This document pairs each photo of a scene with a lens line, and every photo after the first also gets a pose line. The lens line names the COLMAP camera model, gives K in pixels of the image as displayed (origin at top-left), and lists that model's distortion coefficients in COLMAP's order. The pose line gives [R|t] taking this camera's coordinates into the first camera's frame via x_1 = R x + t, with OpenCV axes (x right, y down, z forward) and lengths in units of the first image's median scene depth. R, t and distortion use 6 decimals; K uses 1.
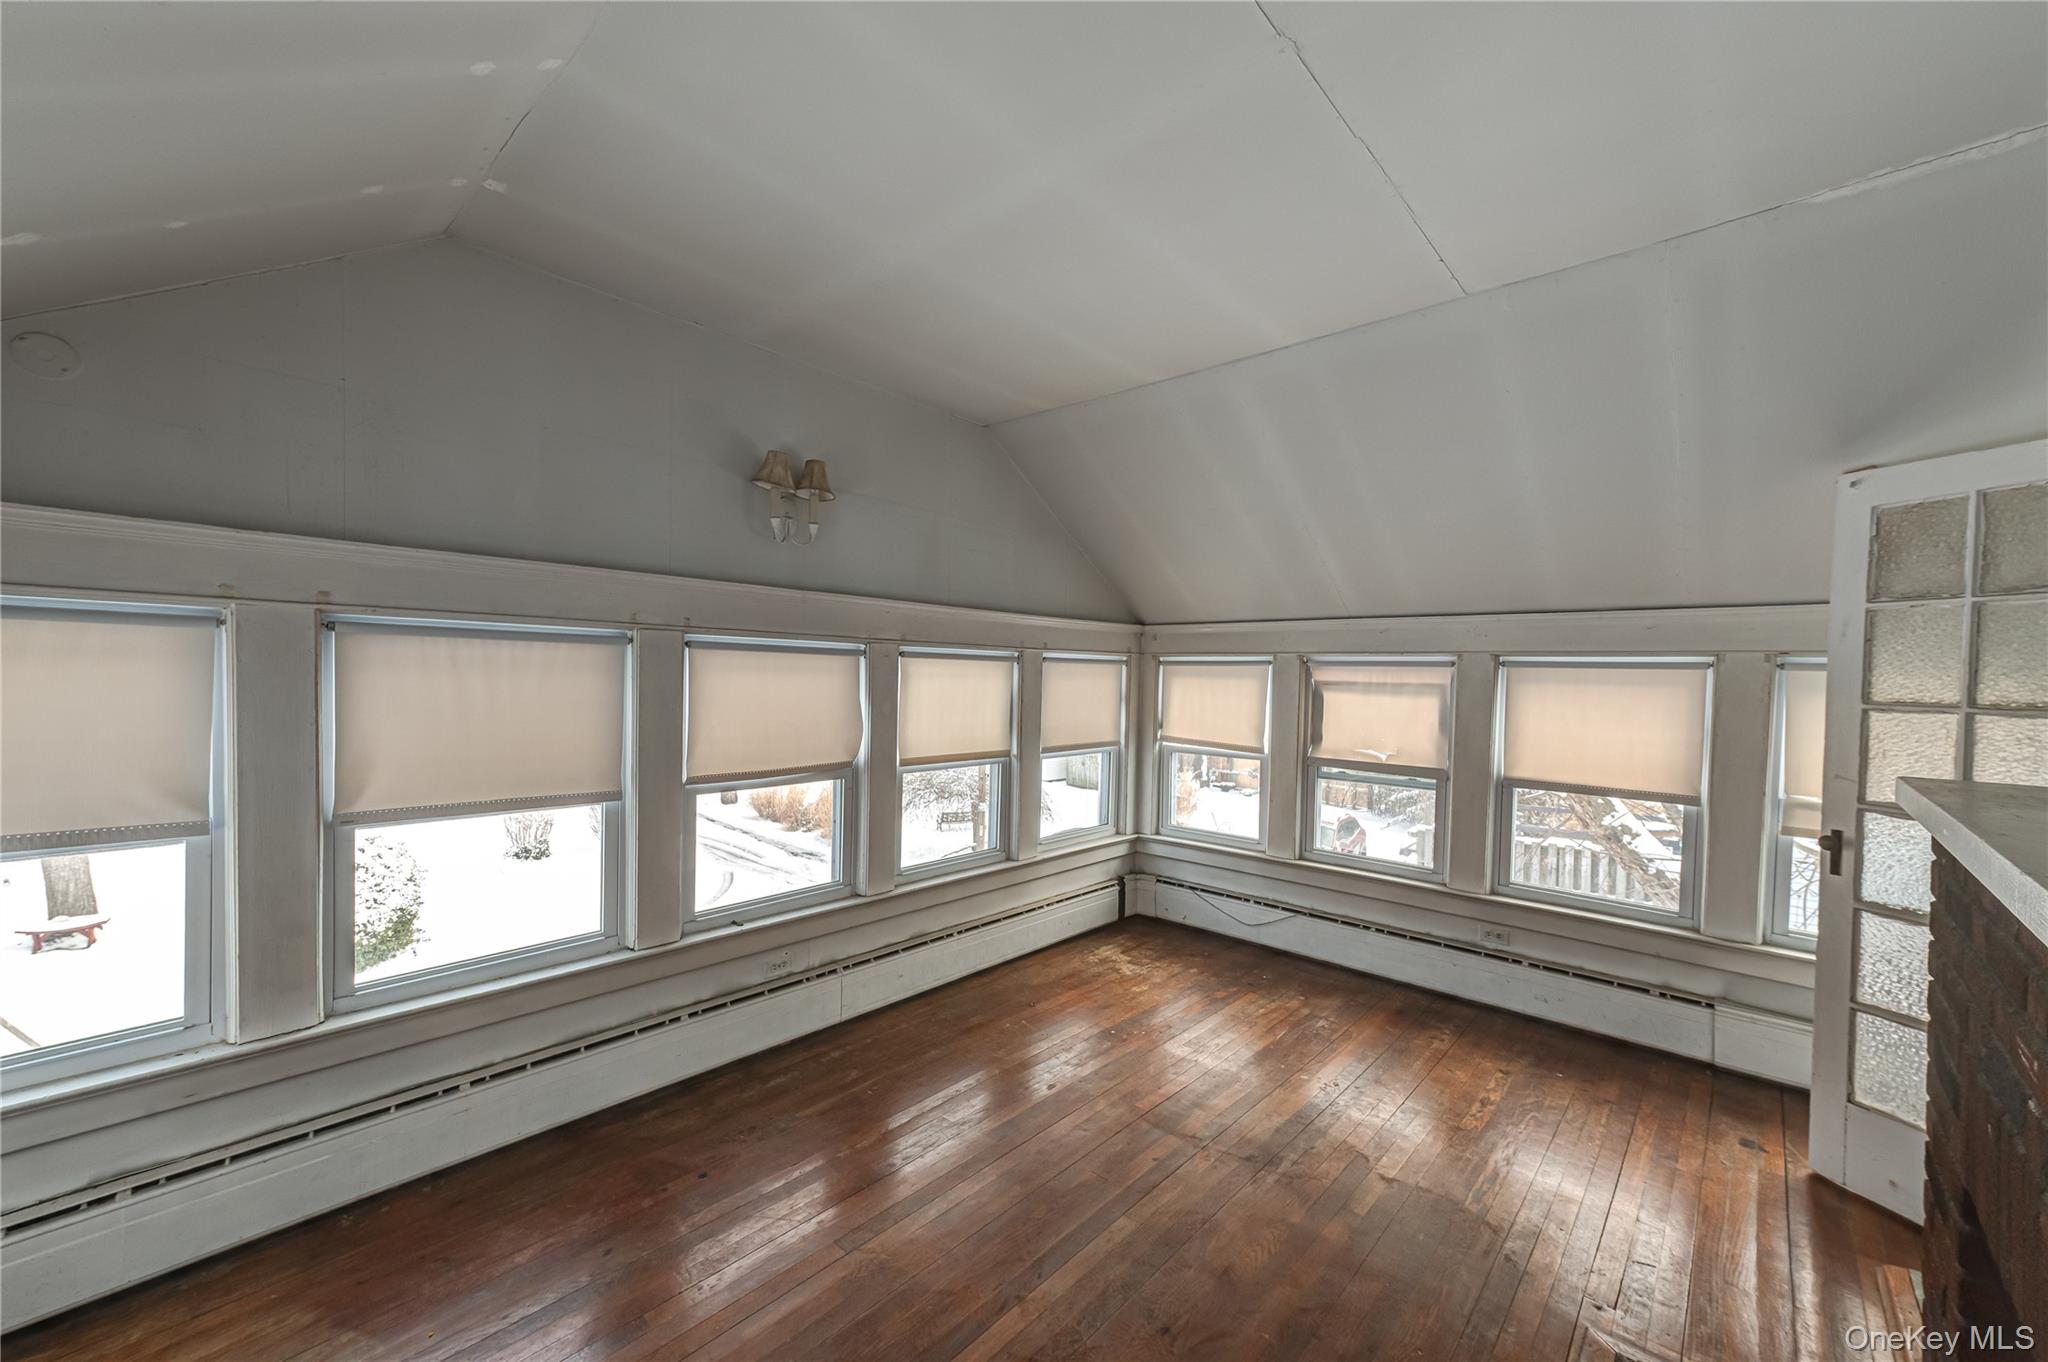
lens RADIAL K [[788.0, 0, 1031.6], [0, 788.0, 679.7], [0, 0, 1]] dist [0.014966, -0.000015]
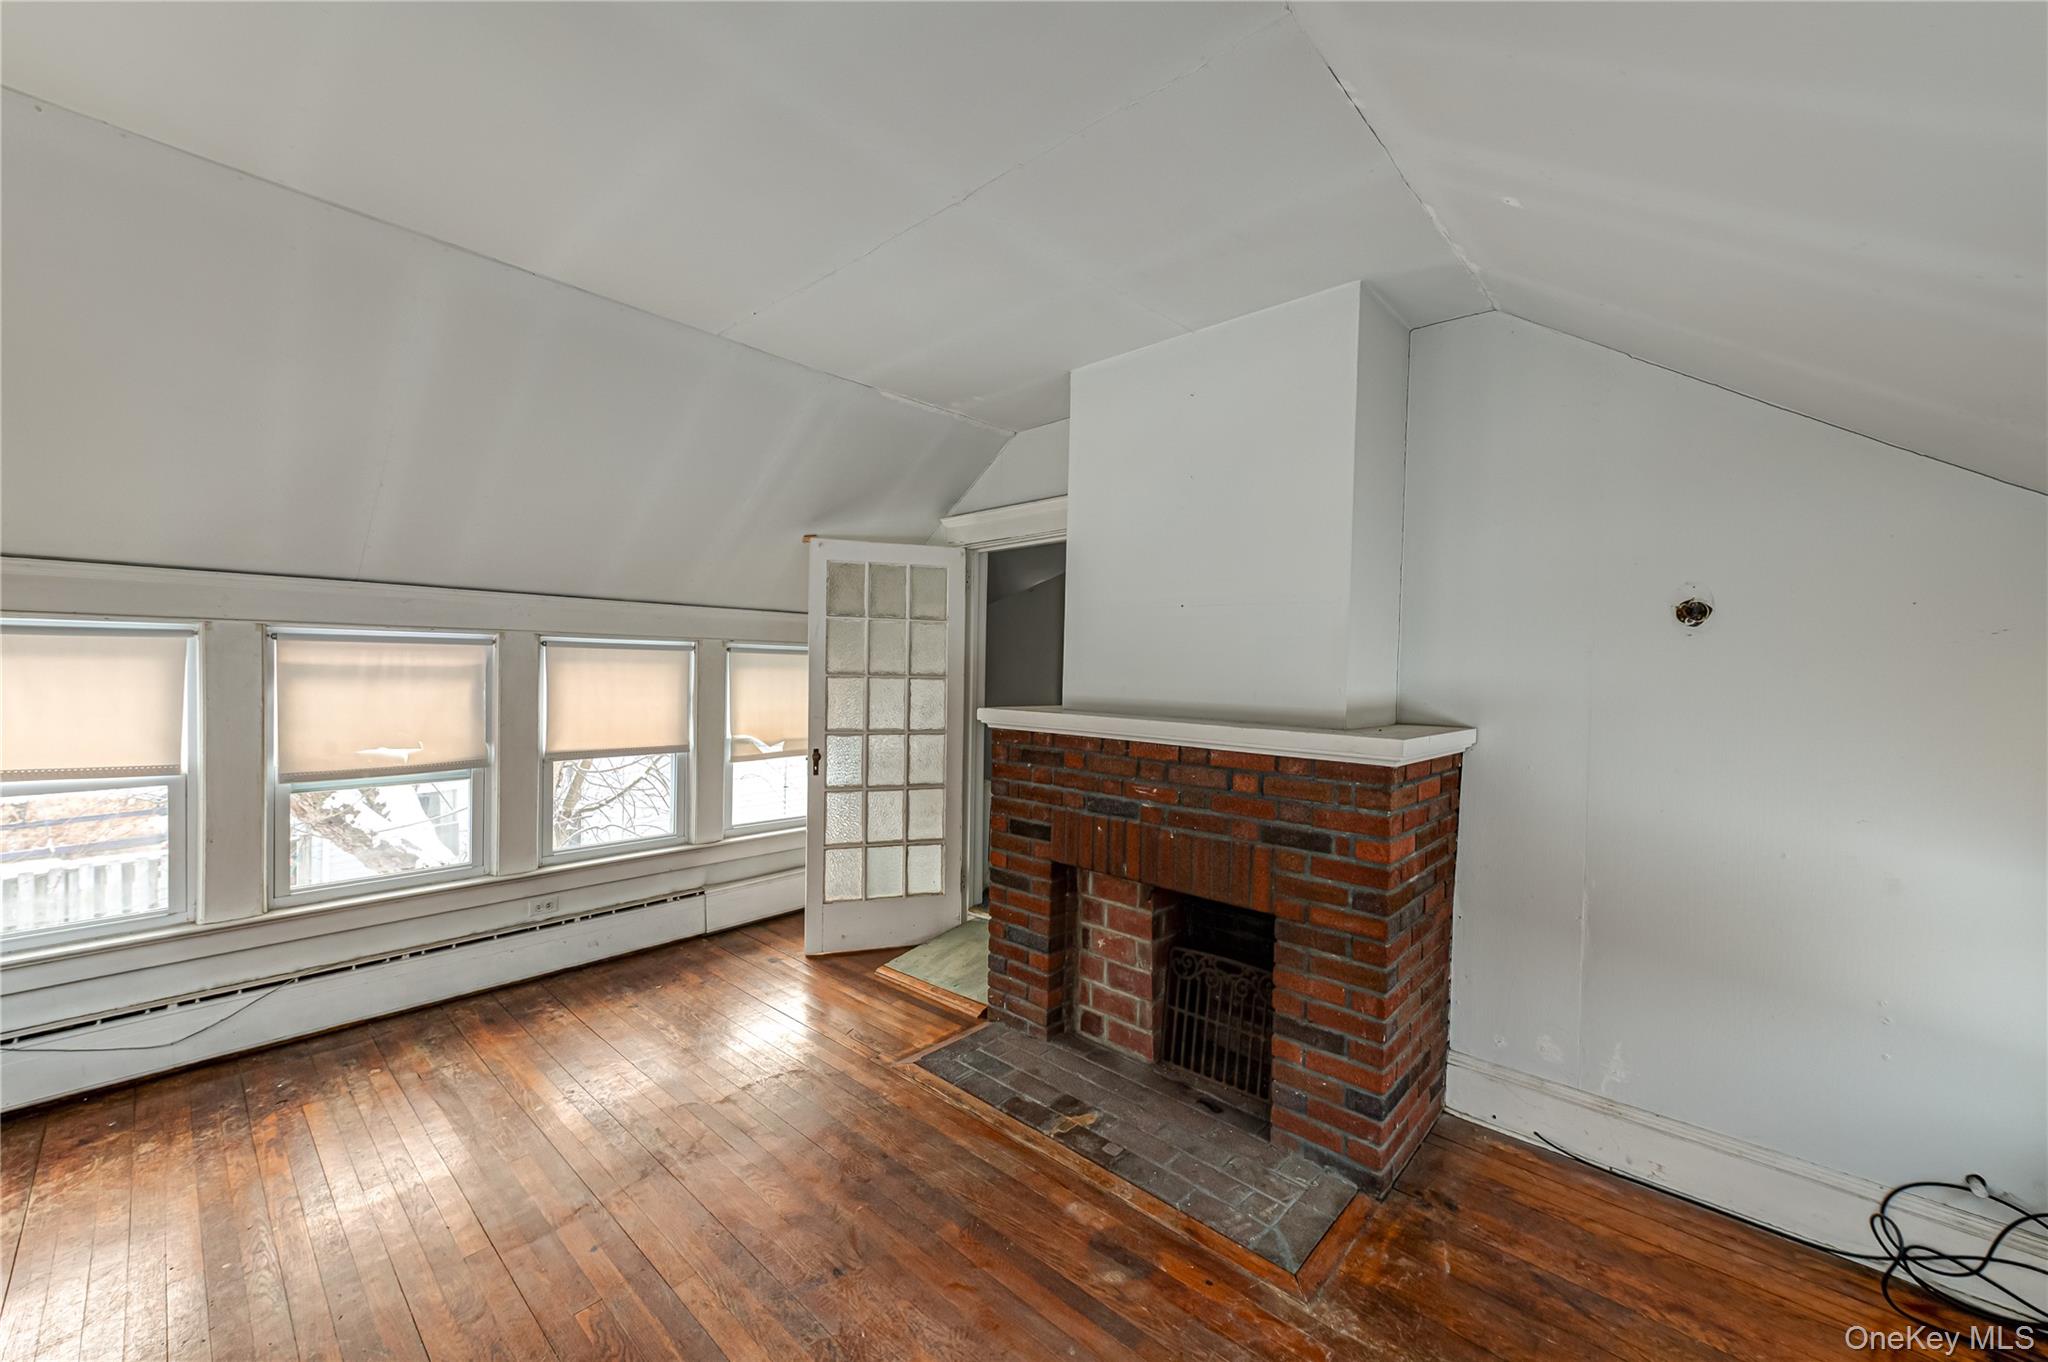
lens RADIAL K [[788.0, 0, 1031.6], [0, 788.0, 679.7], [0, 0, 1]] dist [0.014966, -0.000015]
pose [[-0.012349, -0.034156, 0.999340, -0.511801], [-0.006855, 0.999396, 0.034073, -0.014097], [-0.999900, -0.006429, -0.012575, 0.435014]]
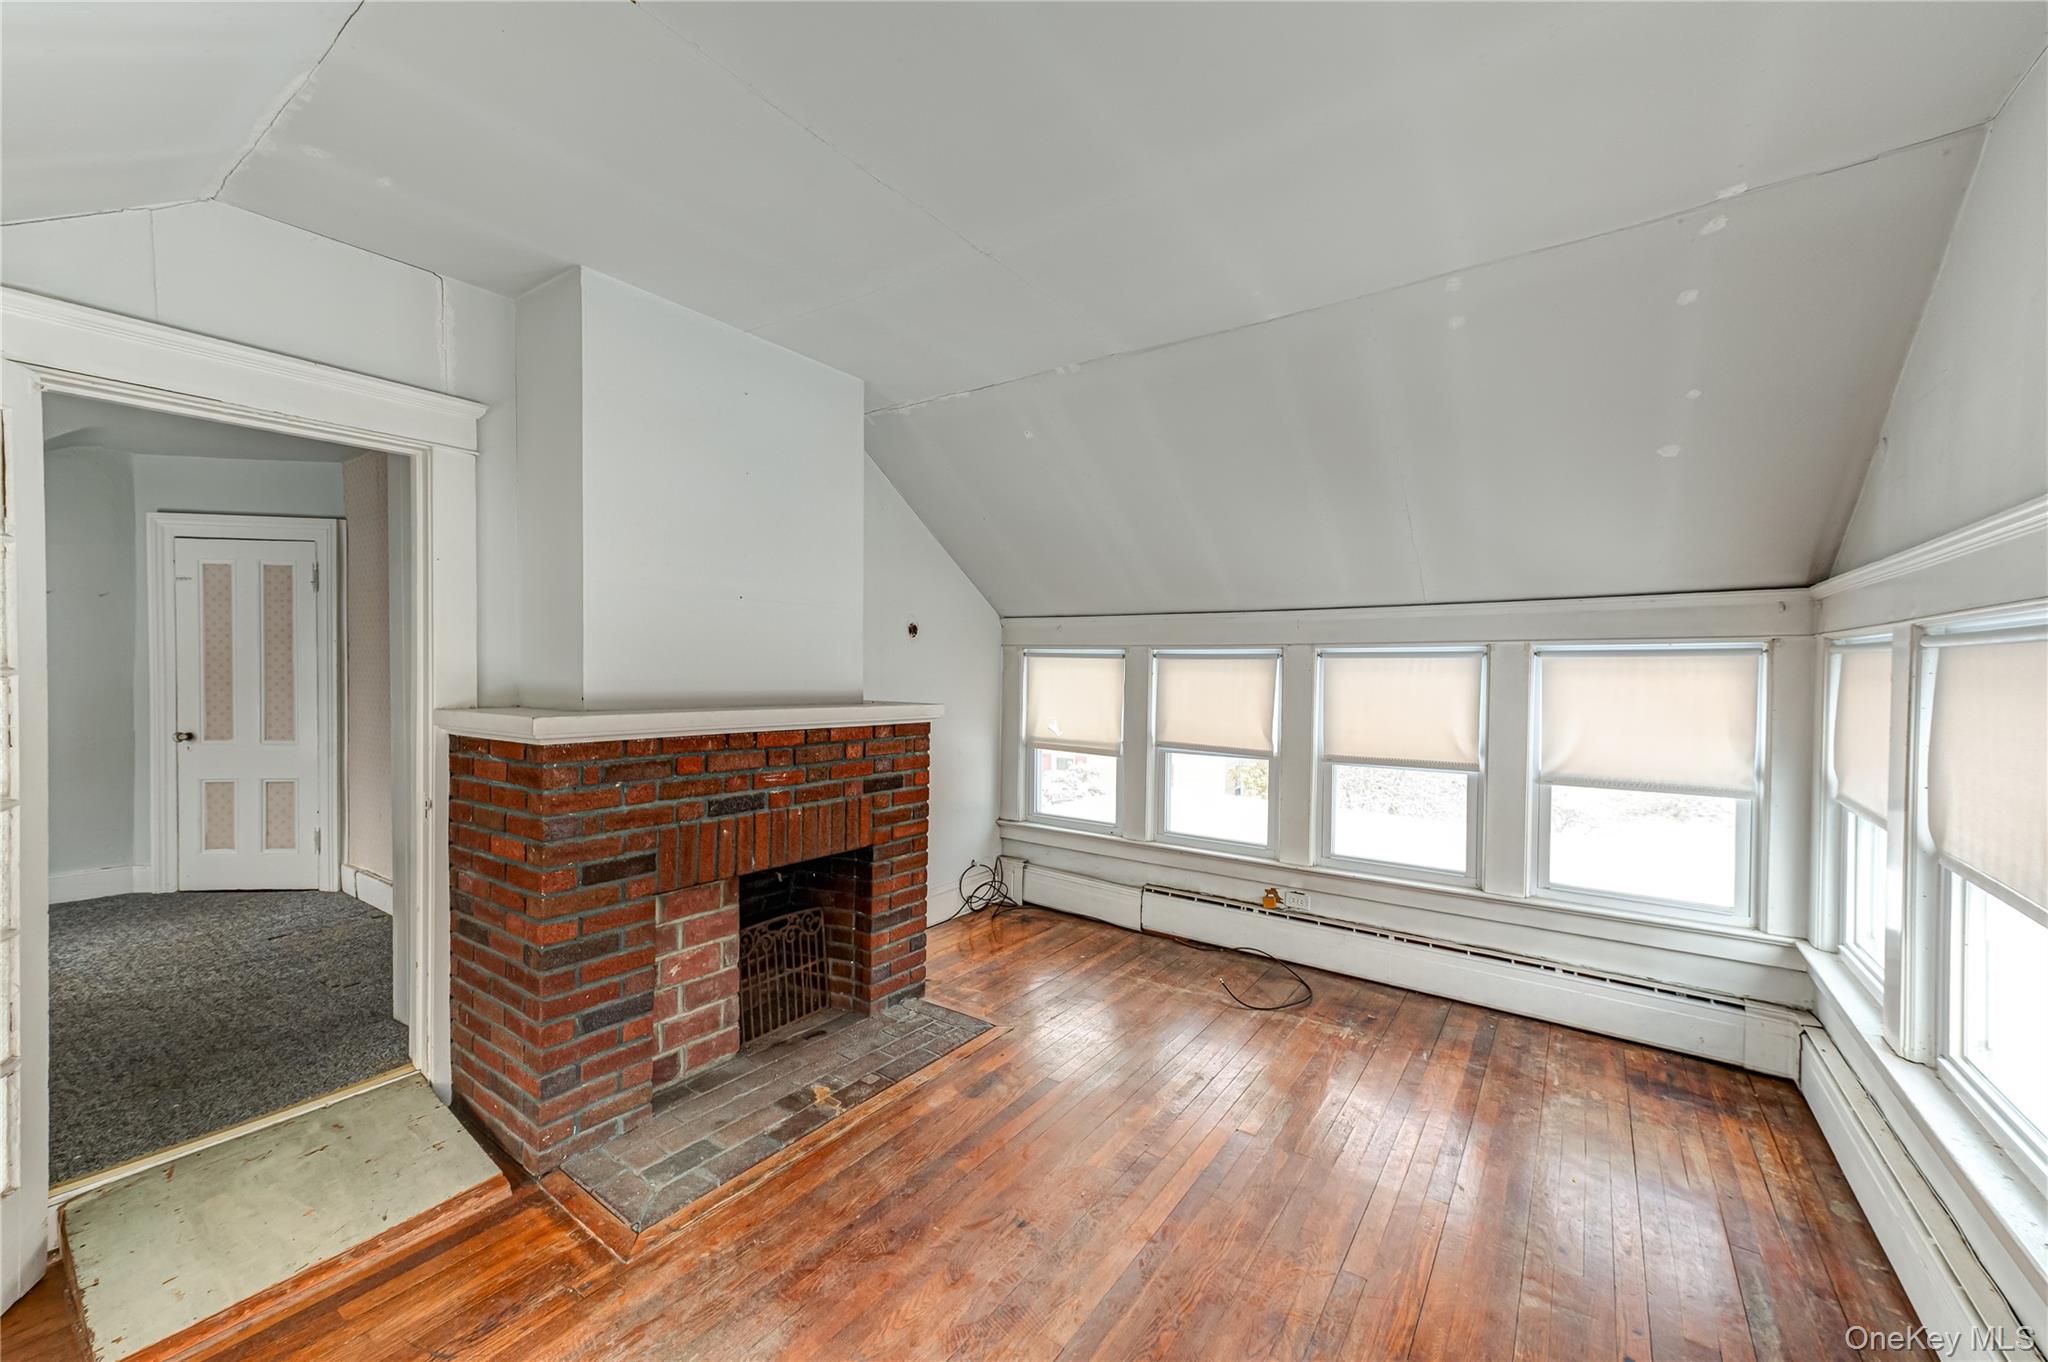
lens RADIAL K [[788.0, 0, 1031.6], [0, 788.0, 679.7], [0, 0, 1]] dist [0.014966, -0.000015]
pose [[-0.991061, -0.031634, -0.129603, 0.188411], [-0.034593, 0.999188, 0.020644, -0.002878], [0.128845, 0.024943, -0.991351, 1.229560]]
